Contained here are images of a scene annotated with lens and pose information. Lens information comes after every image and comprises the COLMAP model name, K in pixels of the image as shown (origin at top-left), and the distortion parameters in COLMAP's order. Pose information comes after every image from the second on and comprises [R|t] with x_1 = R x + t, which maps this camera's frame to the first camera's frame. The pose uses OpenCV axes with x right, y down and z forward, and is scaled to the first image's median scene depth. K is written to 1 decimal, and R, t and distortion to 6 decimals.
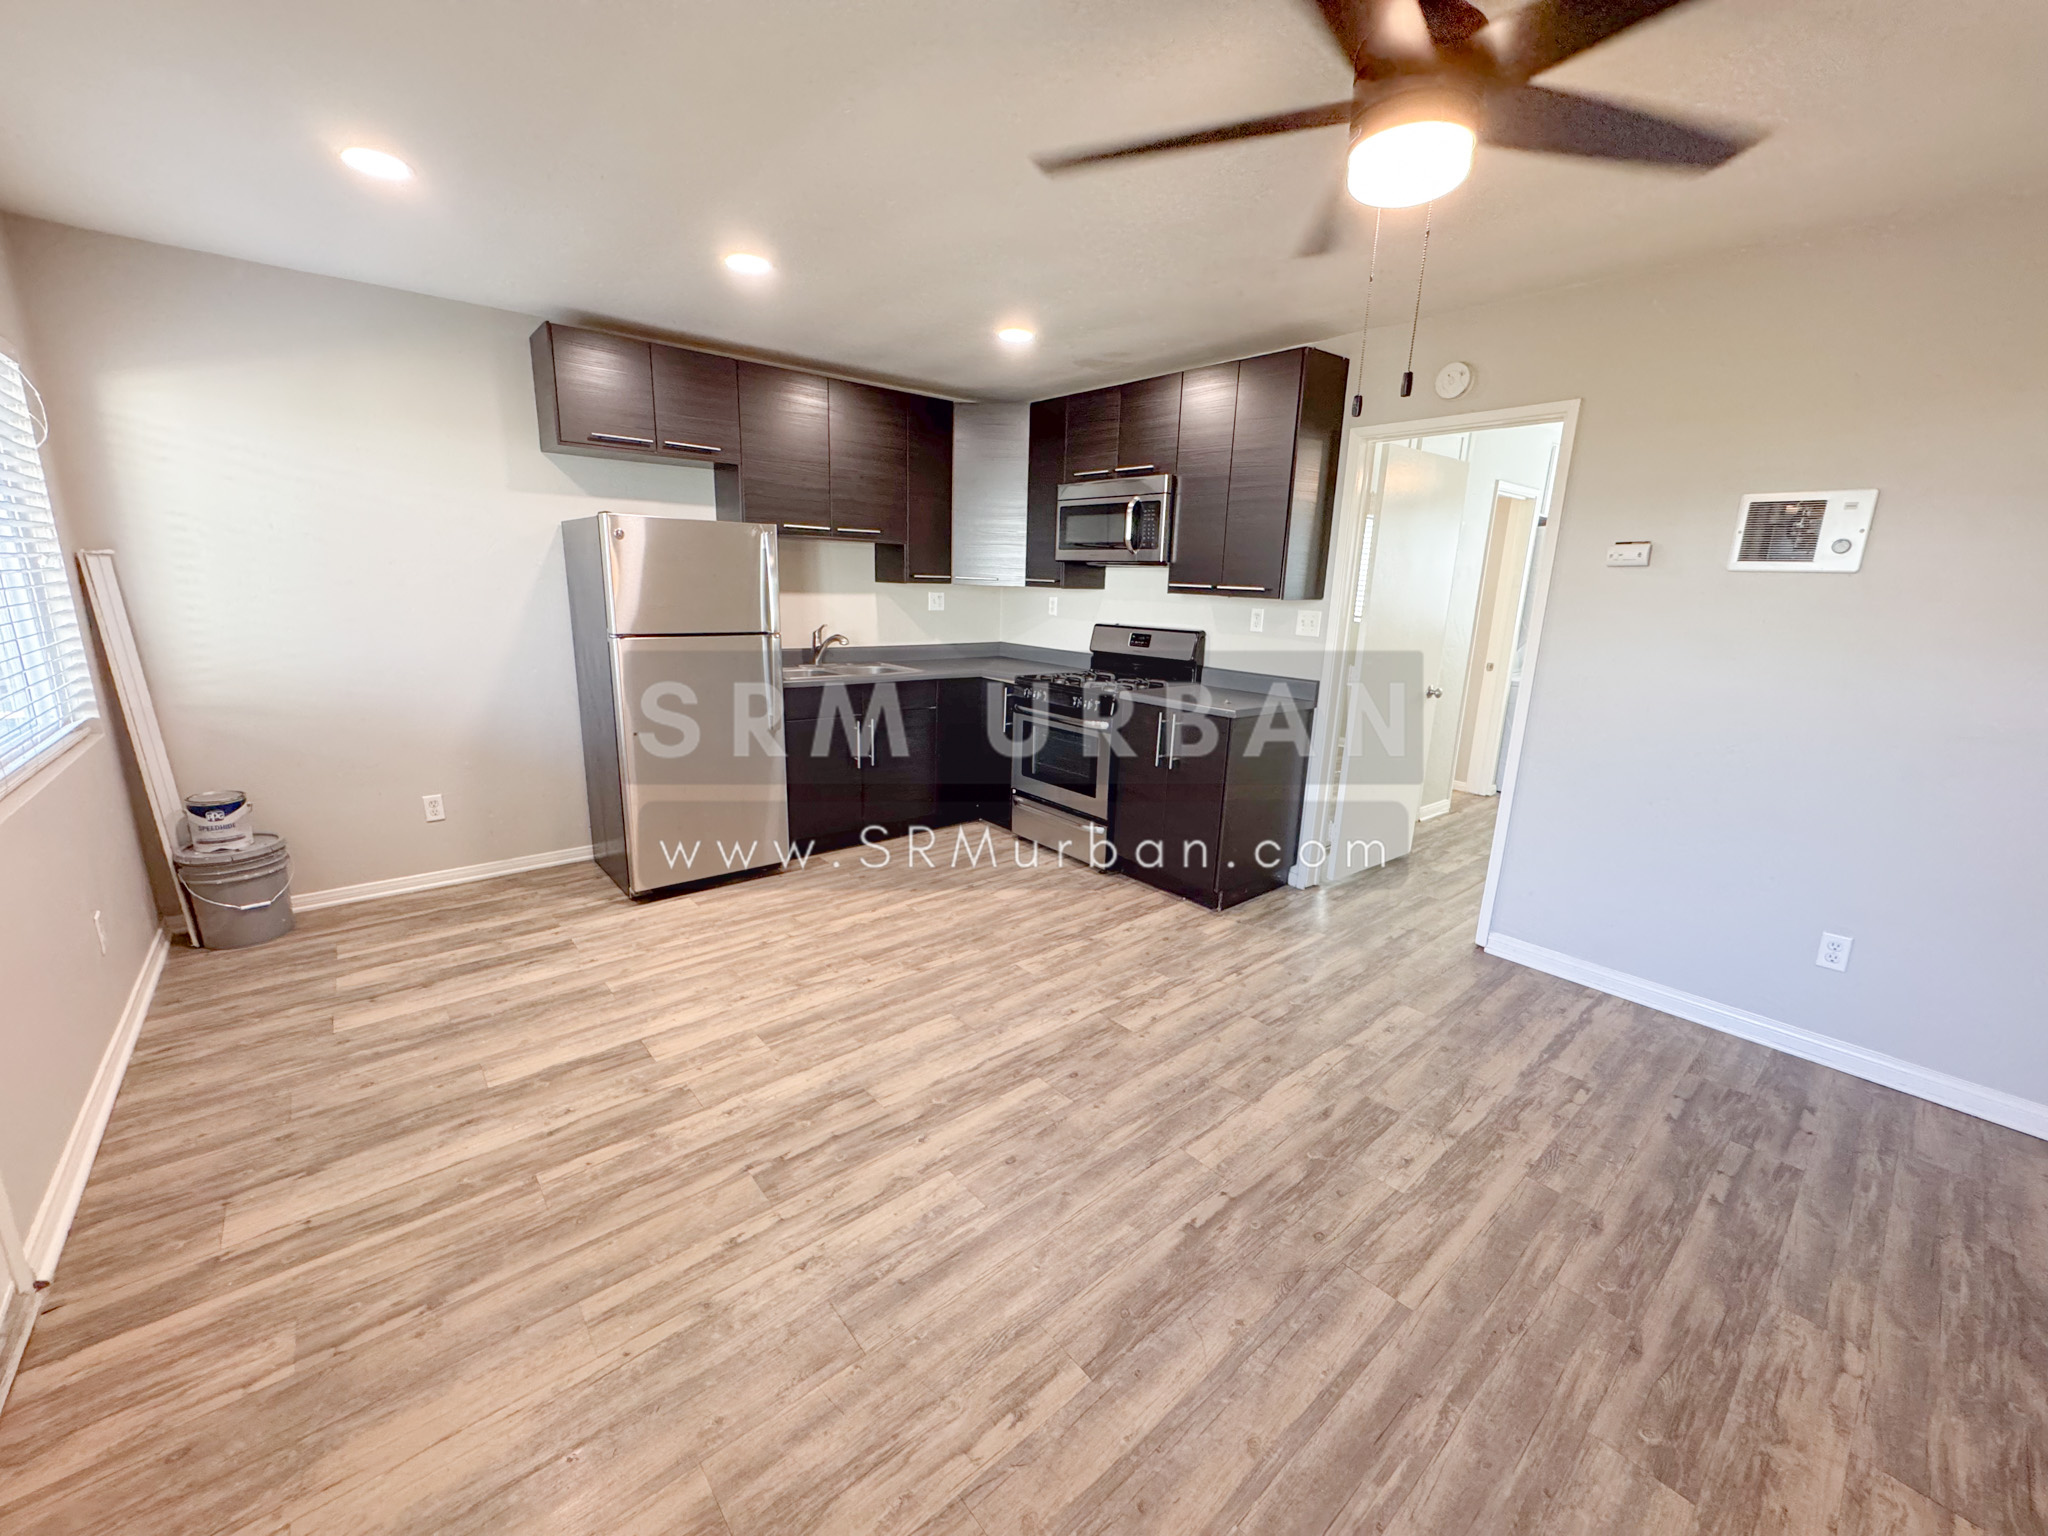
lens RADIAL K [[819.2, 0, 1024.0], [0, 819.2, 768.0], [0, 0, 1]] dist [-0.003494, 0.000685]
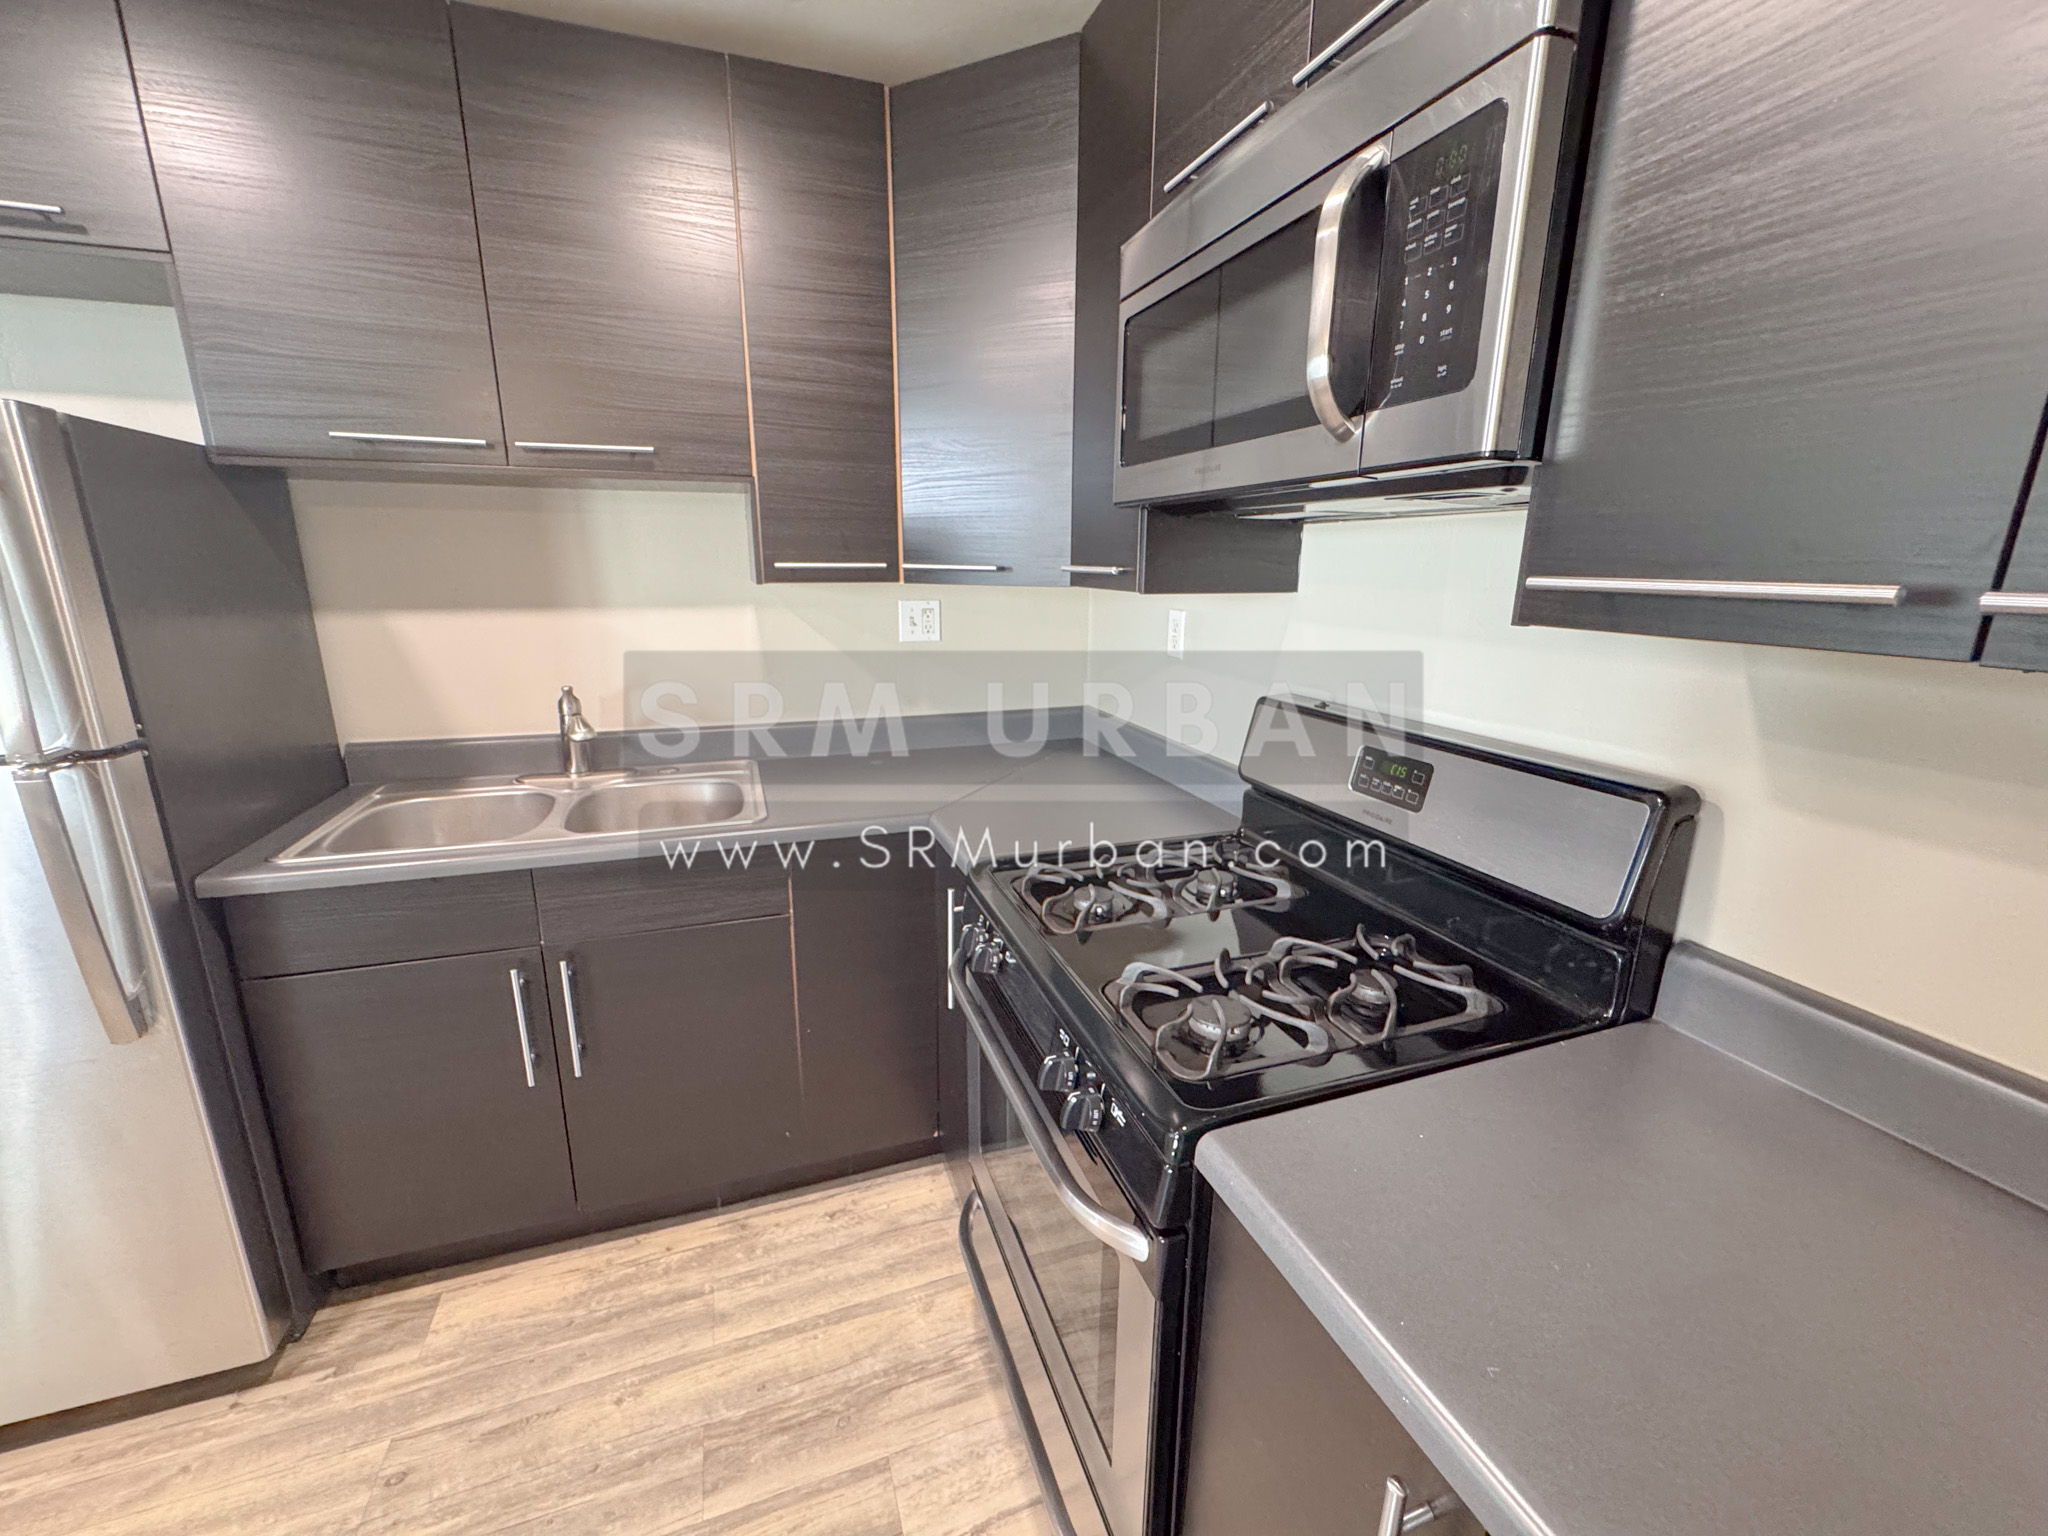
lens RADIAL K [[819.2, 0, 1024.0], [0, 819.2, 768.0], [0, 0, 1]] dist [-0.003494, 0.000685]
pose [[0.932938, 0.060750, -0.354875, 0.224536], [-0.057389, 0.998152, 0.020000, -0.283761], [0.355434, 0.001707, 0.934700, 1.261600]]
